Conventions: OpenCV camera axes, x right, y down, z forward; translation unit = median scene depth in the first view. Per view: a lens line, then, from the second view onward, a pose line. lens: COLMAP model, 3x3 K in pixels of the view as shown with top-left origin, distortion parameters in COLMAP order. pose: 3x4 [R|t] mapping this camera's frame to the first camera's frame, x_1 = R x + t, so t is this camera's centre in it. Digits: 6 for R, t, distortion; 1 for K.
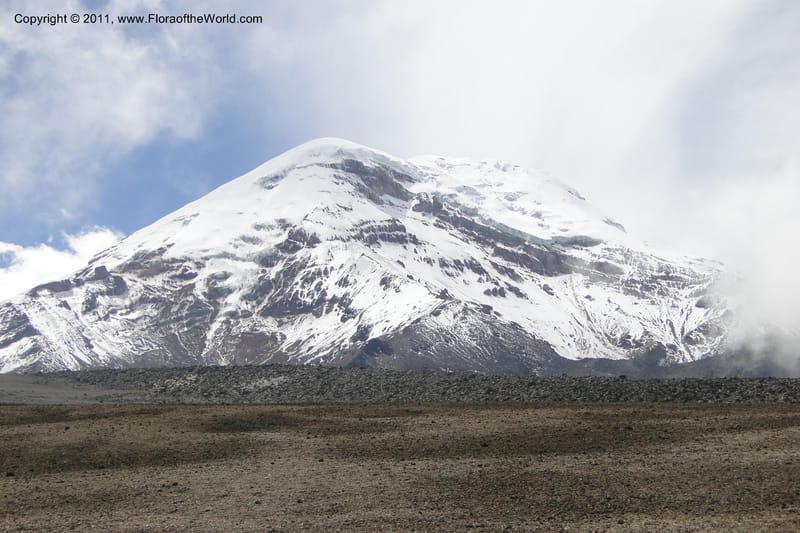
lens RADIAL K [[1487.0, 0, 403.4], [0, 1487.0, 259.9], [0, 0, 1]] dist [0.029830, 0.000000]
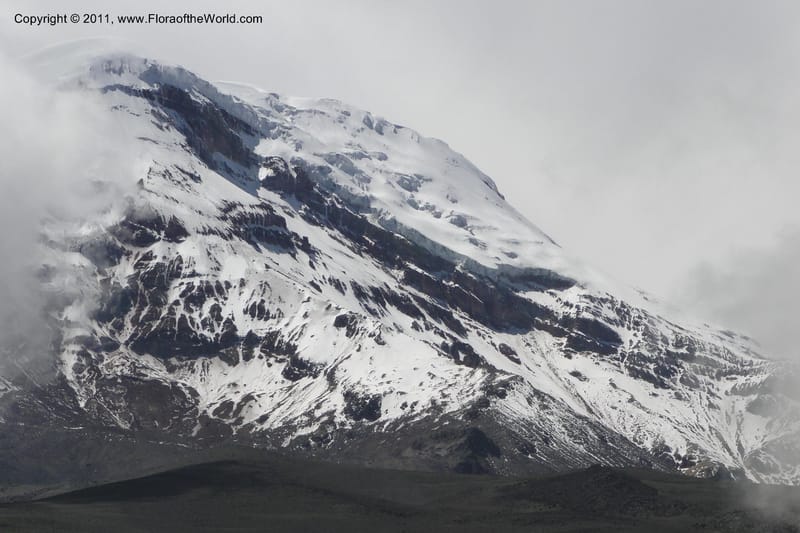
lens RADIAL K [[3135.1, 0, 402.3], [0, 3135.1, 272.5], [0, 0, 1]] dist [-0.037102, 0.000000]
pose [[0.953357, 0.128340, 0.273201, -0.321344], [-0.135079, 0.990817, 0.005922, -0.016012], [-0.269932, -0.042549, 0.961939, -0.264123]]
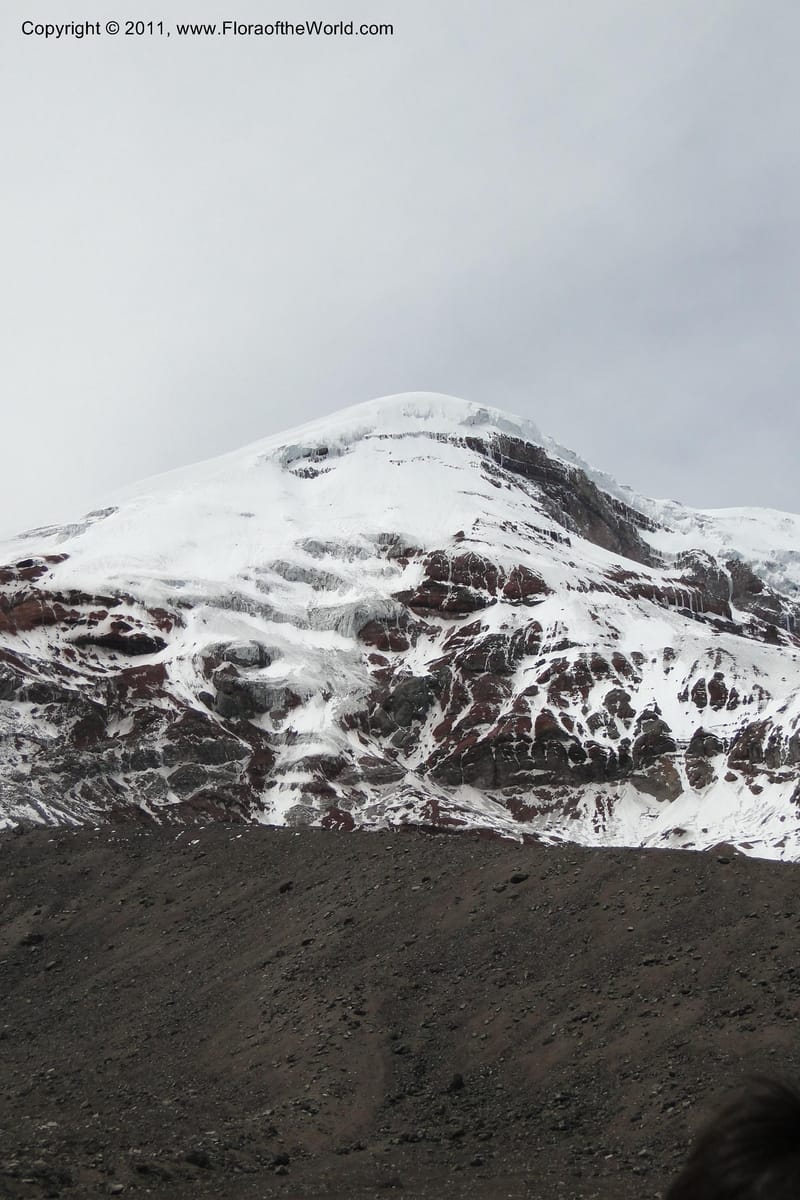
lens RADIAL K [[2230.5, 0, 391.9], [0, 2230.5, 598.6], [0, 0, 1]] dist [0.029830, 0.000000]
pose [[0.989301, 0.094531, 0.111119, -0.139416], [-0.078230, 0.986645, -0.142871, 0.058225], [-0.123141, 0.132649, 0.983484, 0.547206]]
